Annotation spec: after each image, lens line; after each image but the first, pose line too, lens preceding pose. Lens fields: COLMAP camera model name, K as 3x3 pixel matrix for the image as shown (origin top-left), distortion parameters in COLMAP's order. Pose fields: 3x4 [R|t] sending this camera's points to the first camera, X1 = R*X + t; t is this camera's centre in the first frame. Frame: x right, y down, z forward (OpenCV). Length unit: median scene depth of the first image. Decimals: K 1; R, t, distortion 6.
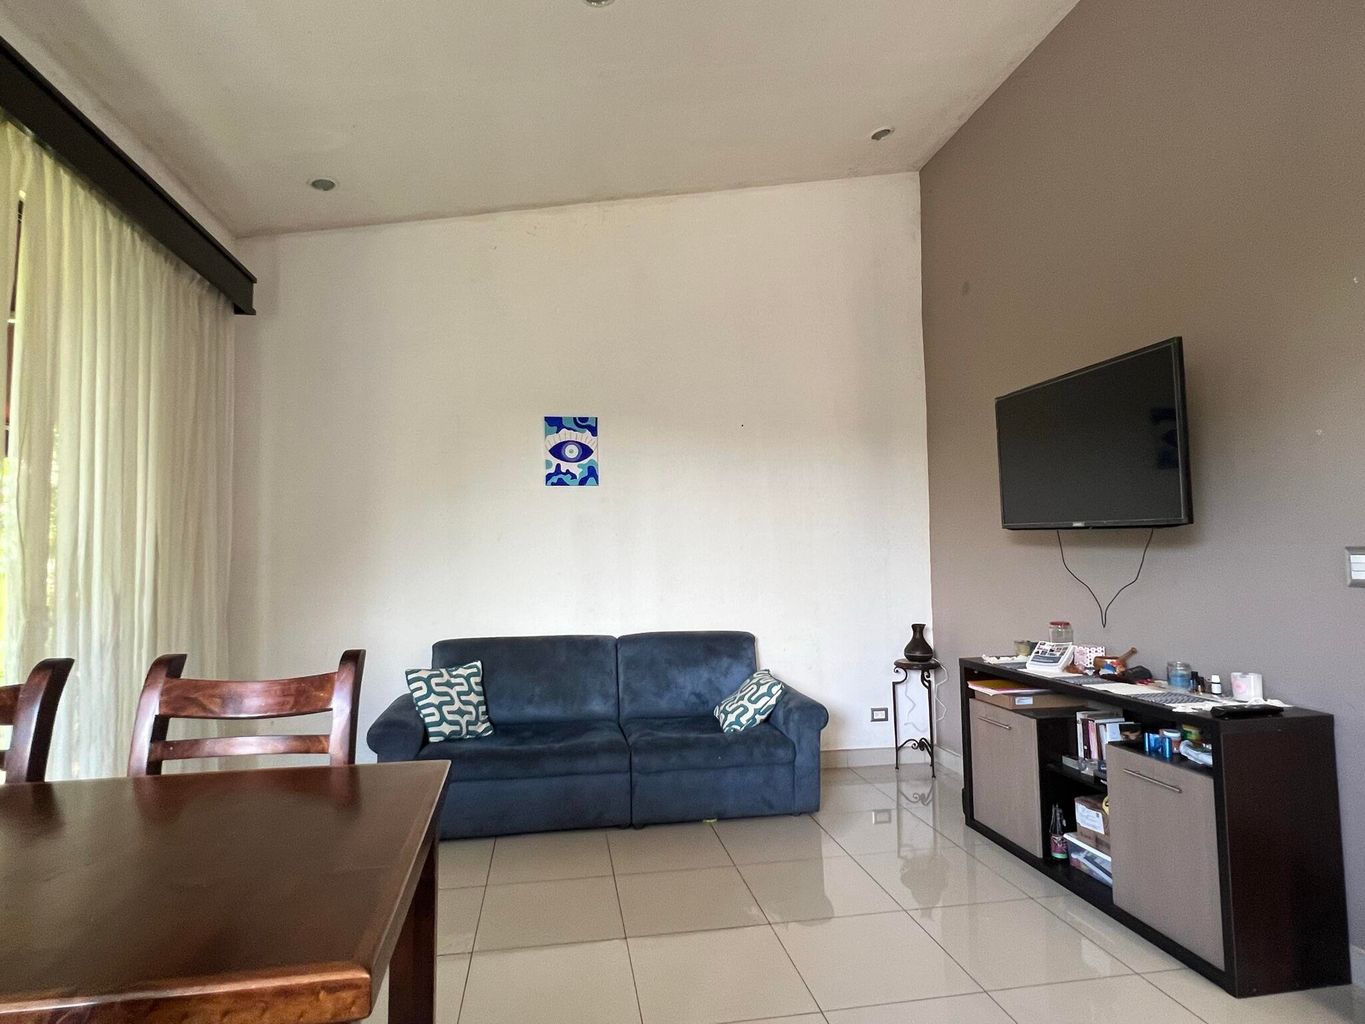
lens RADIAL K [[735.8, 0, 679.1], [0, 735.8, 509.6], [0, 0, 1]] dist [-0.004179, 0.000270]
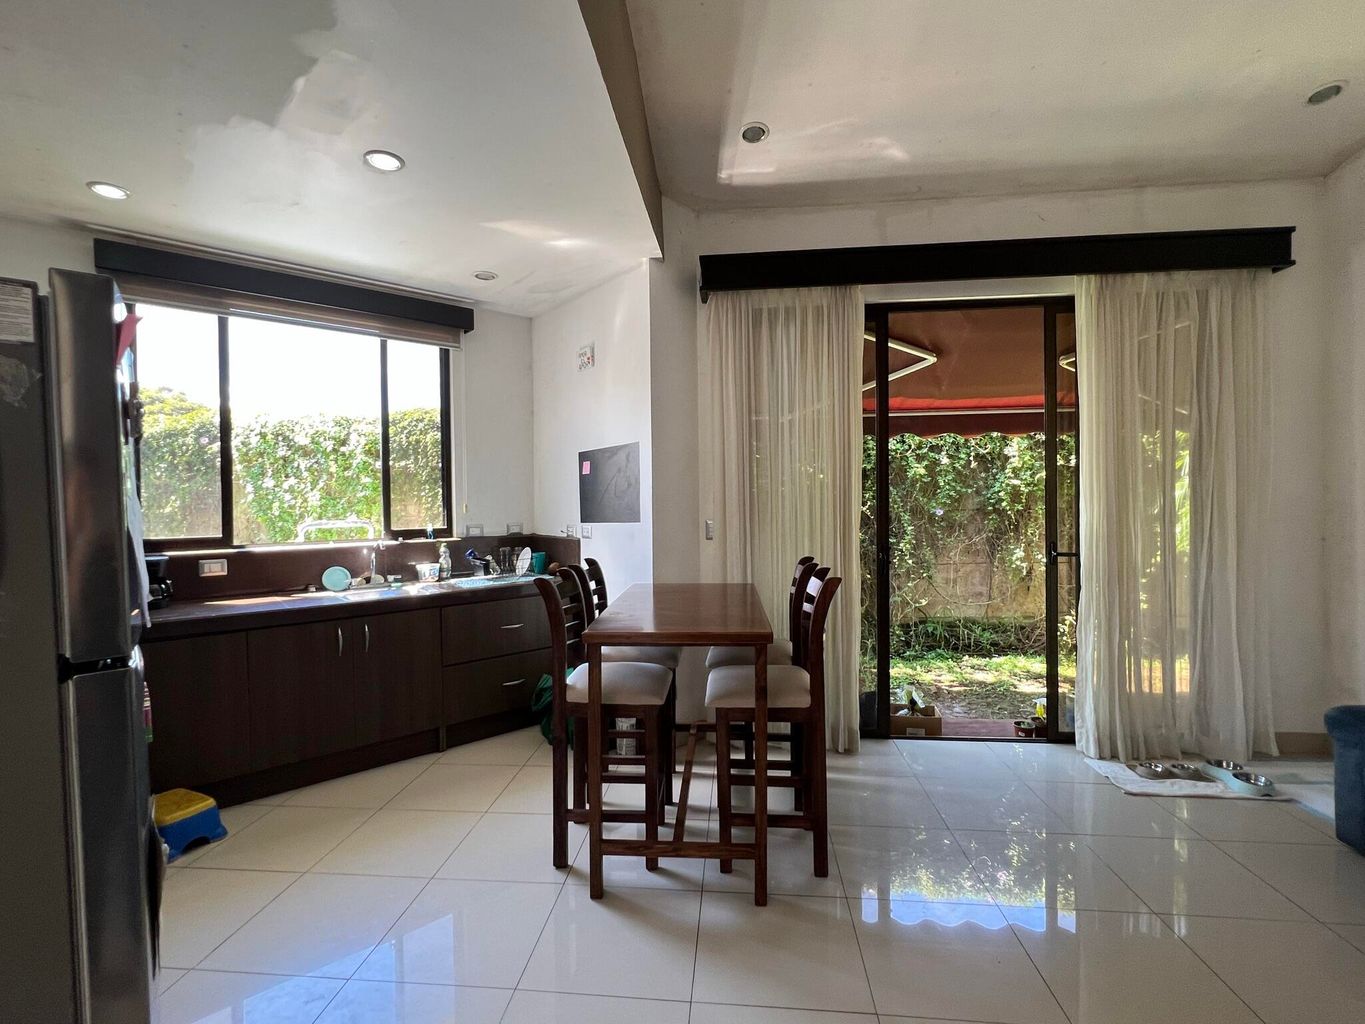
lens RADIAL K [[639.8, 0, 679.3], [0, 639.8, 510.1], [0, 0, 1]] dist [-0.001737, 0.000028]
pose [[-0.266354, 0.022122, -0.963621, 0.471426], [0.076897, 0.997038, 0.001634, -0.001499], [0.960803, -0.073664, -0.267267, 0.409140]]
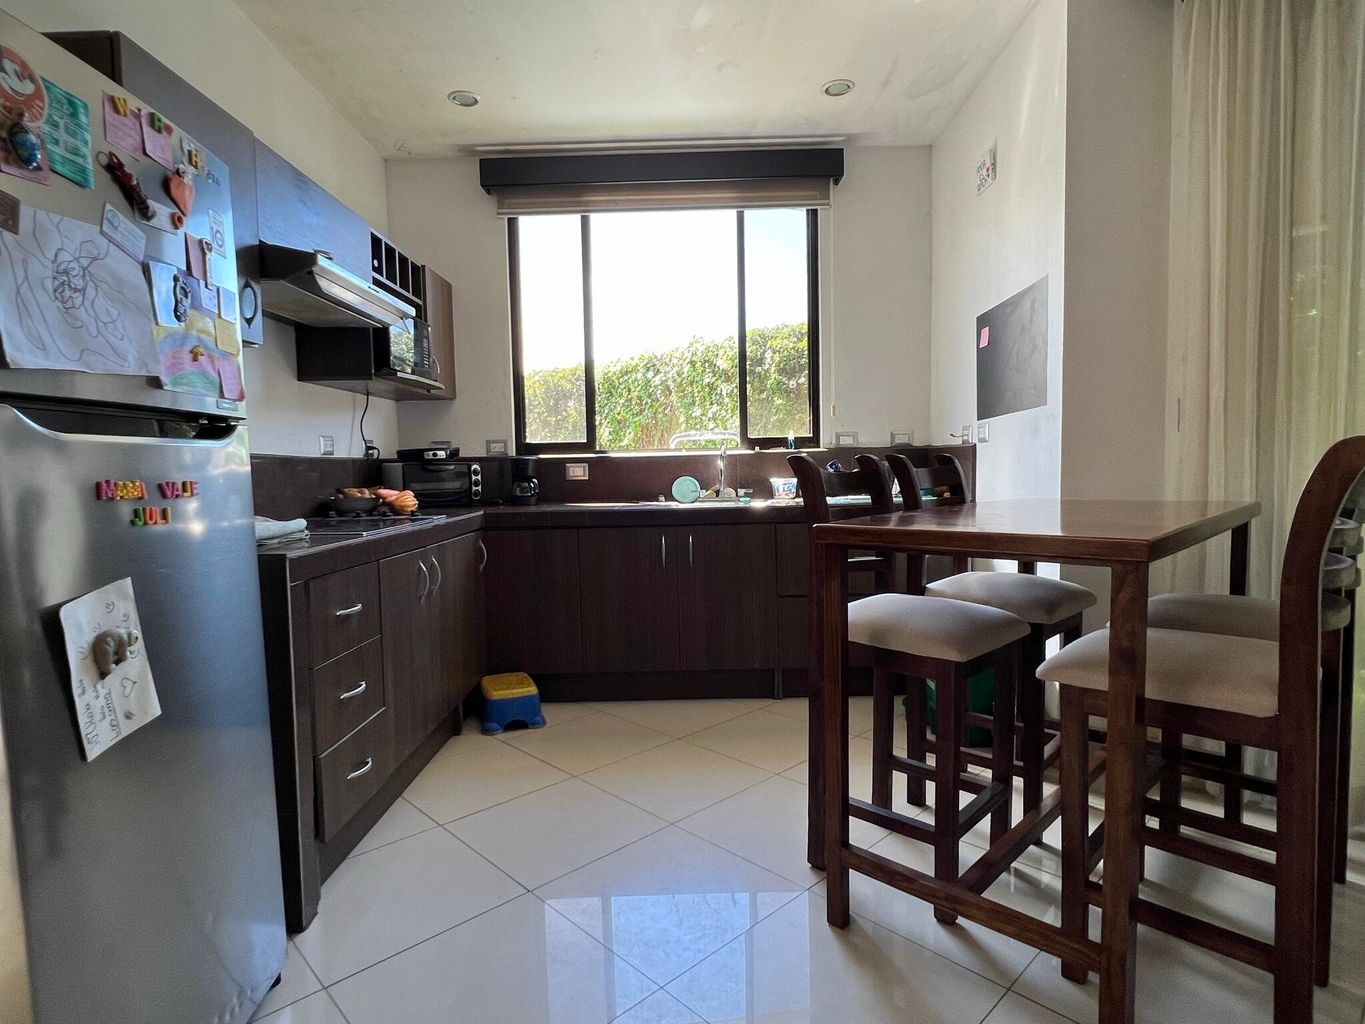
lens RADIAL K [[739.7, 0, 674.5], [0, 739.7, 515.6], [0, 0, 1]] dist [-0.002300, -0.001352]
pose [[-0.833313, 0.057279, -0.549826, 0.250804], [0.060555, 0.998090, 0.012201, 0.086434], [0.549475, -0.023127, -0.835190, 0.480408]]
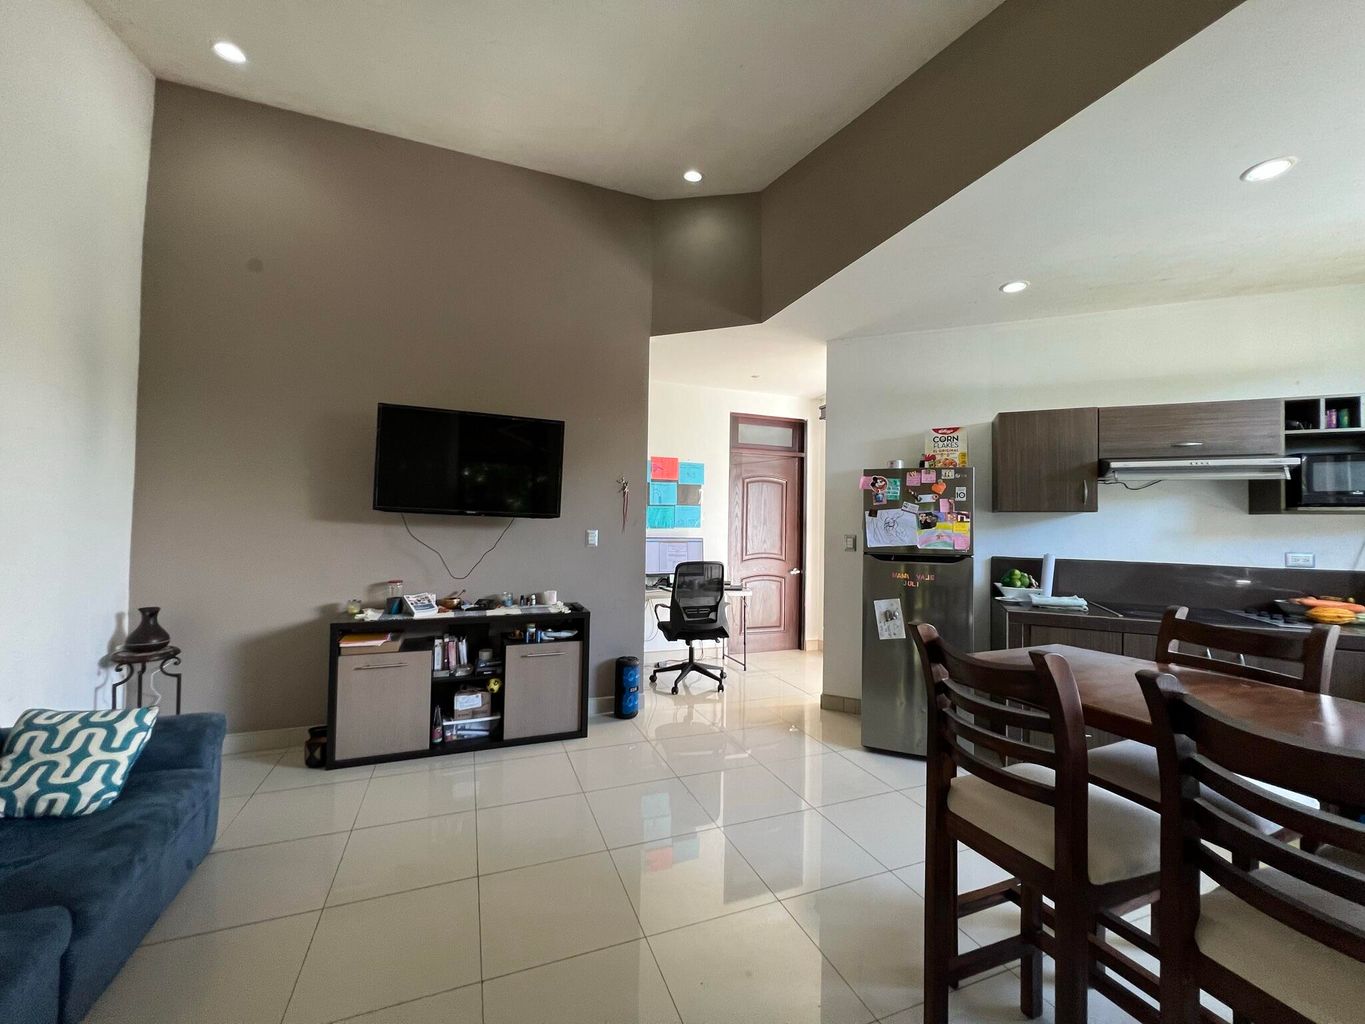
lens RADIAL K [[546.8, 0, 682.5], [0, 546.8, 512.0], [0, 0, 1]] dist [-0.000369, -0.000097]
pose [[-0.200923, 0.025767, 0.979268, -0.516259], [-0.077373, 0.996114, -0.042085, 0.026213], [-0.976547, -0.084225, -0.198148, 0.625747]]
